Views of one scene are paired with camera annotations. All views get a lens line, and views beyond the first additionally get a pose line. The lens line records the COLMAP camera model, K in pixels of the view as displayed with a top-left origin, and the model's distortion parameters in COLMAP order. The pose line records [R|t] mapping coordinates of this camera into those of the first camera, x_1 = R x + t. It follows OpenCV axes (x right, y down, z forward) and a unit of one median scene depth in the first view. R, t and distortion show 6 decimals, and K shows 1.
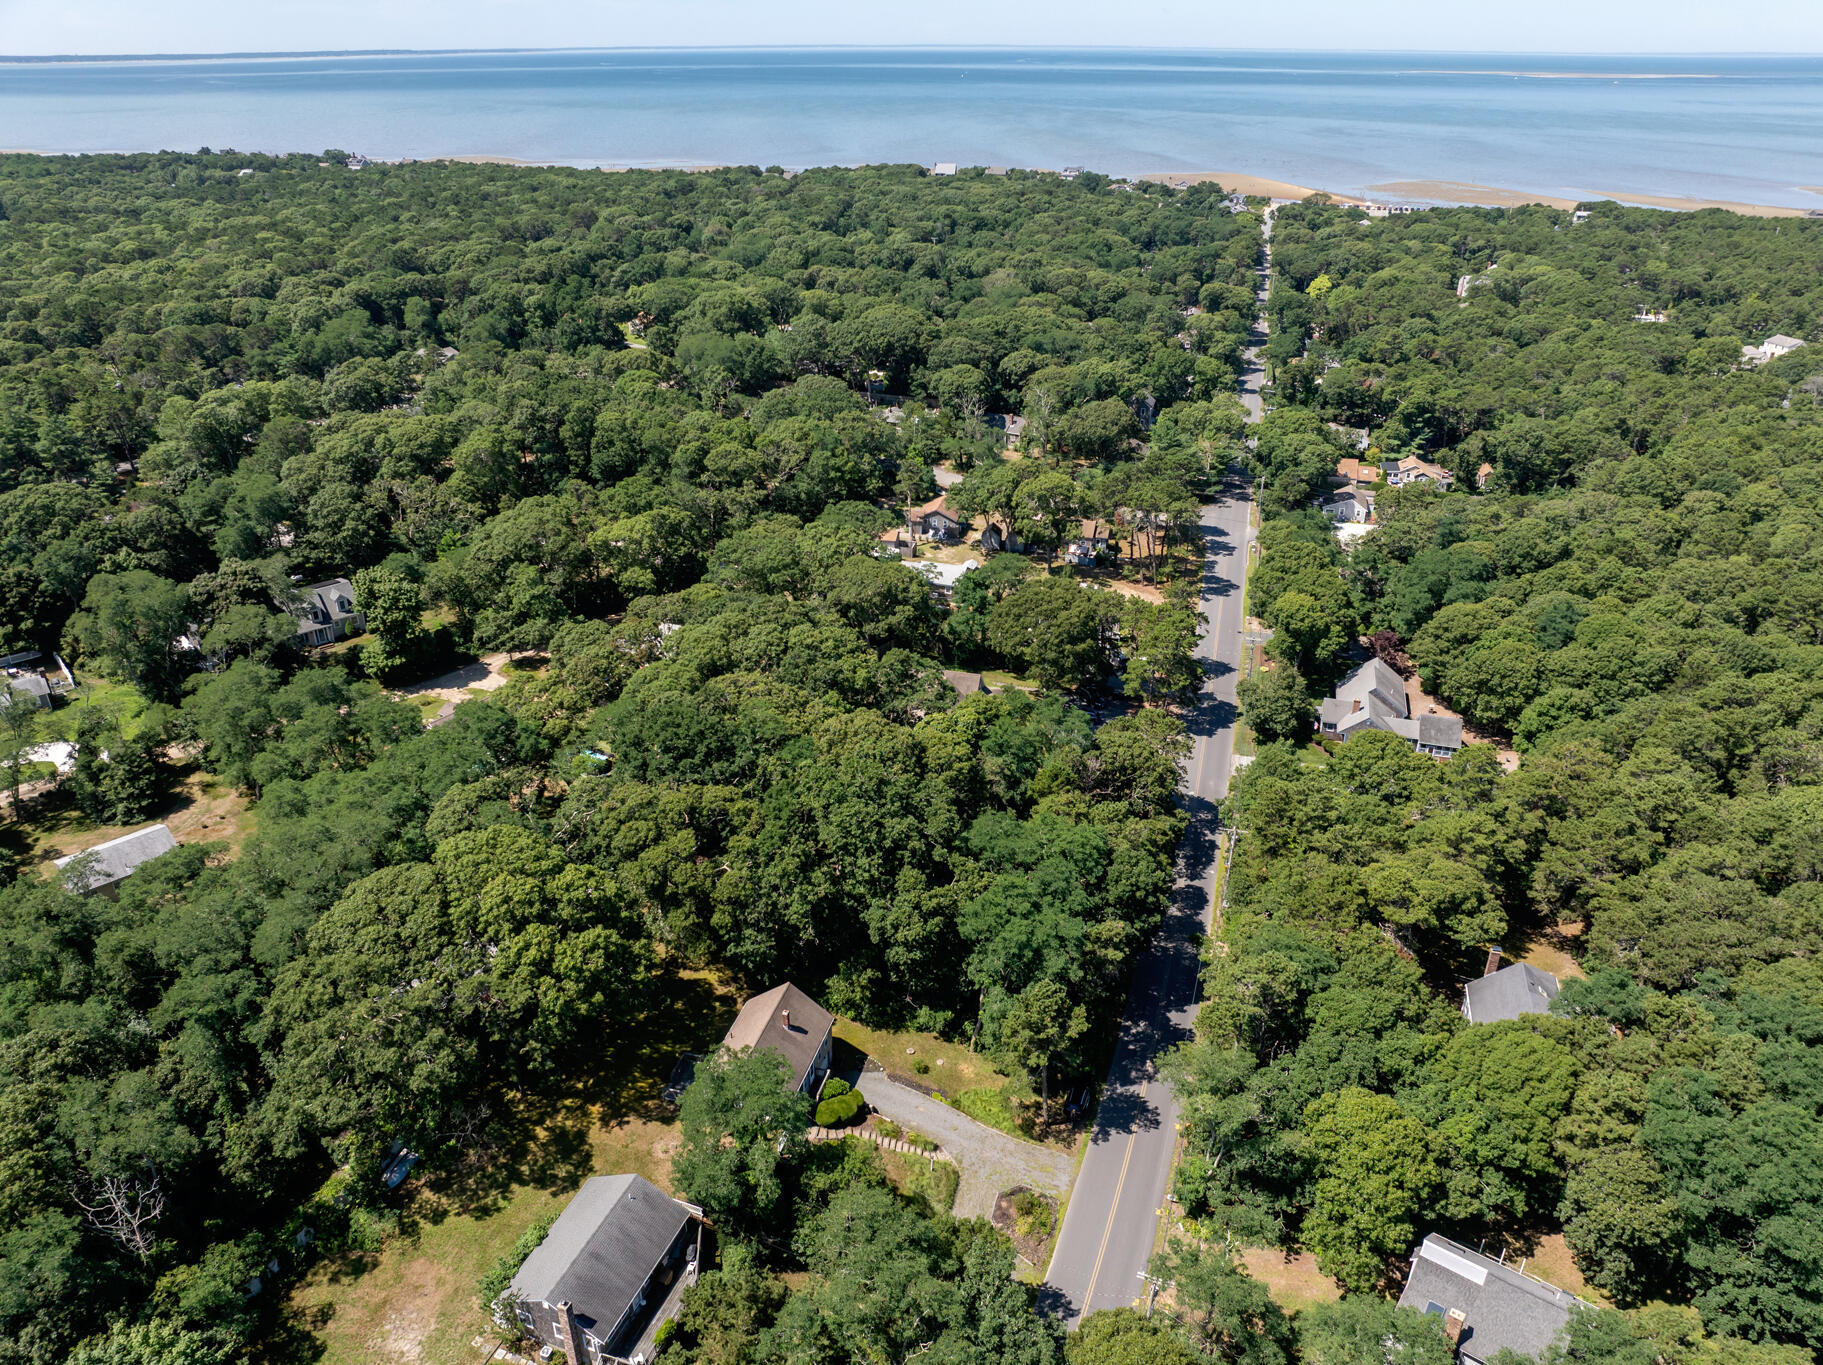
lens RADIAL K [[1282.5, 0, 918.5], [0, 1282.5, 685.4], [0, 0, 1]] dist [-0.036852, -0.002558]
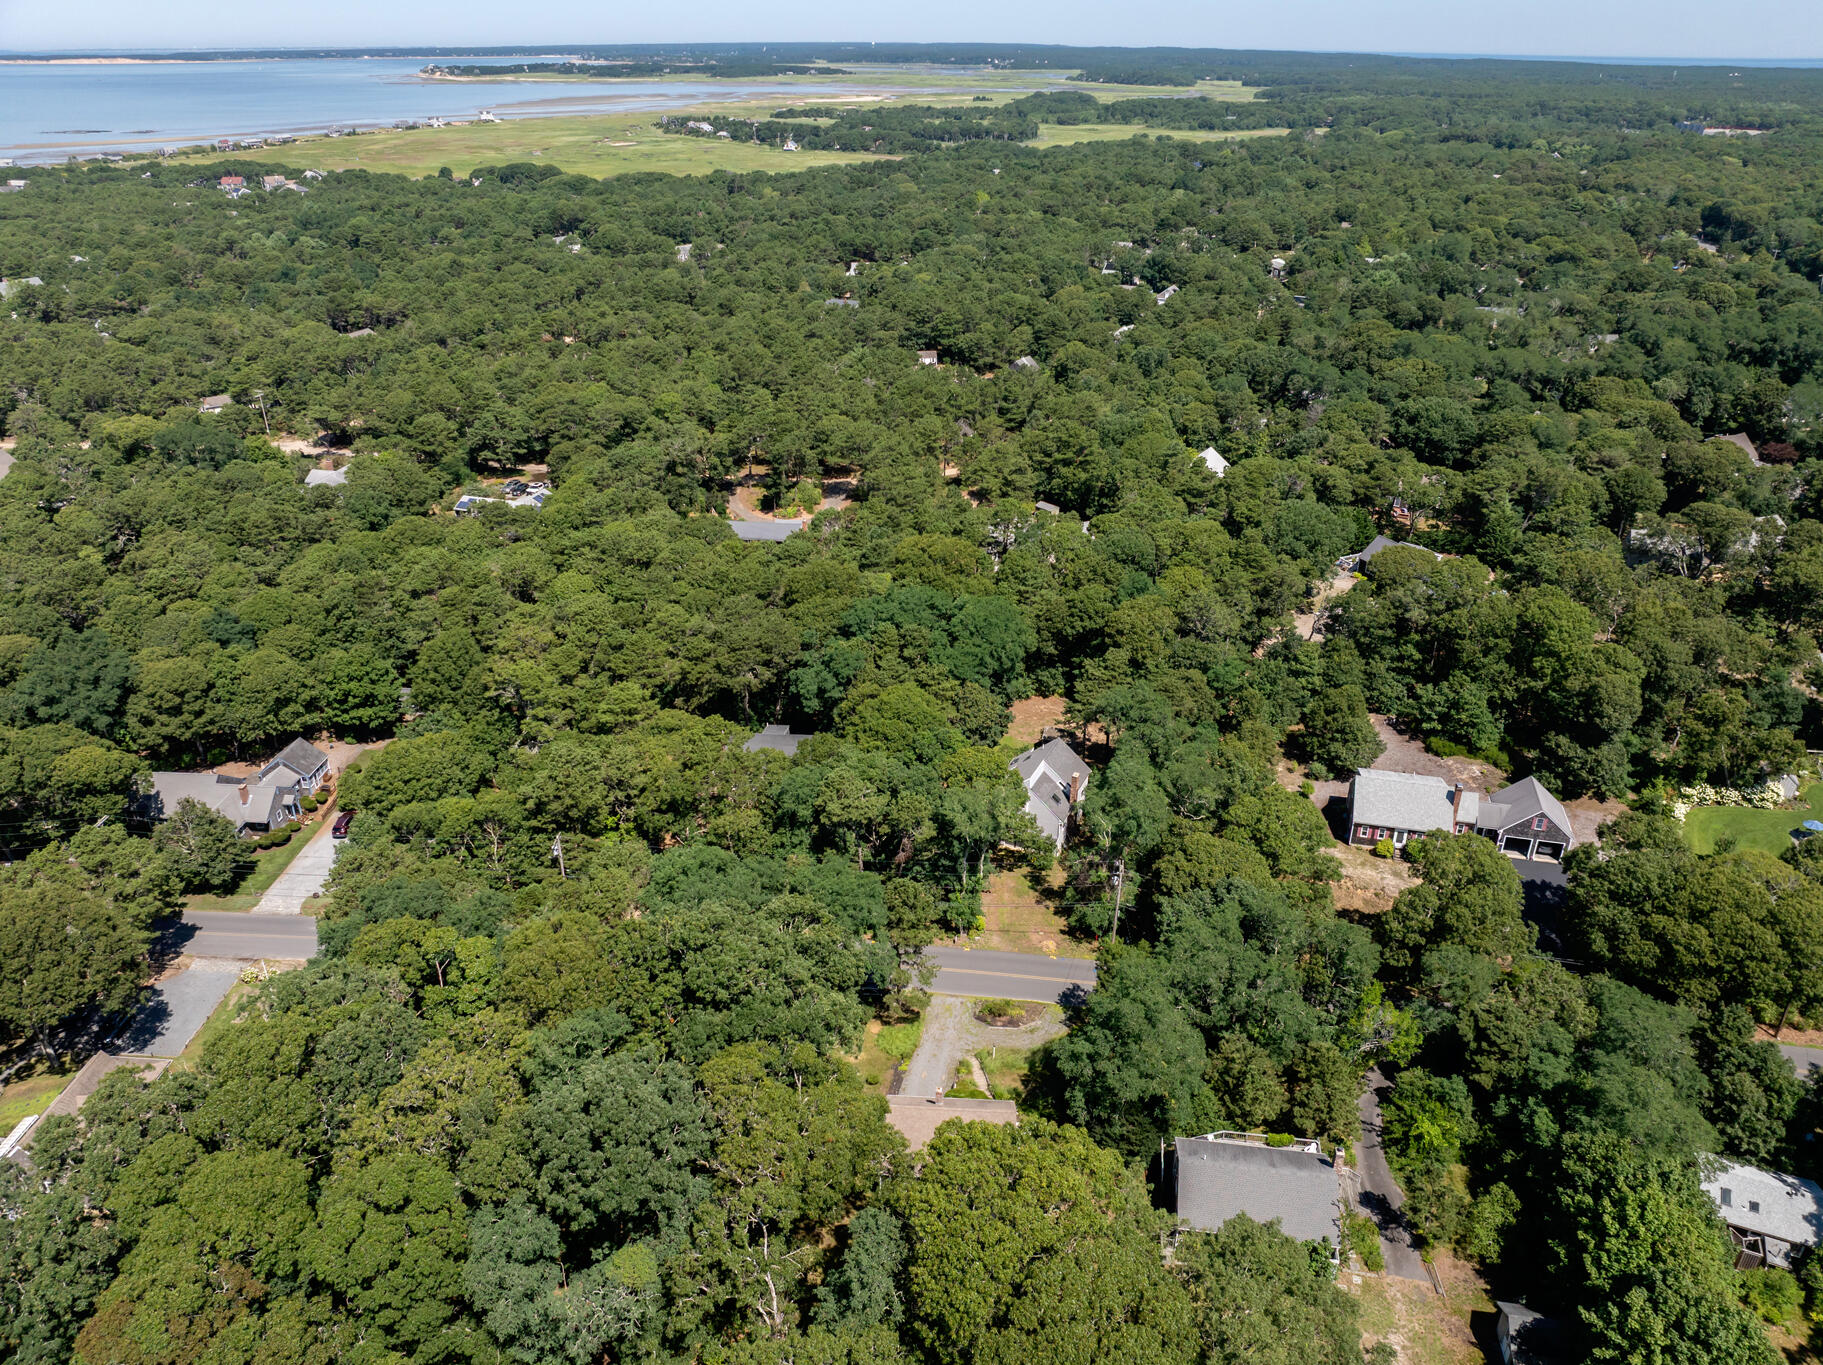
lens RADIAL K [[1282.5, 0, 918.5], [0, 1282.5, 685.4], [0, 0, 1]] dist [-0.036852, -0.002558]
pose [[-0.211187, -0.444327, 0.870617, -0.469621], [0.438479, 0.752989, 0.490657, -0.256673], [-0.873577, 0.485367, 0.035807, 0.506300]]
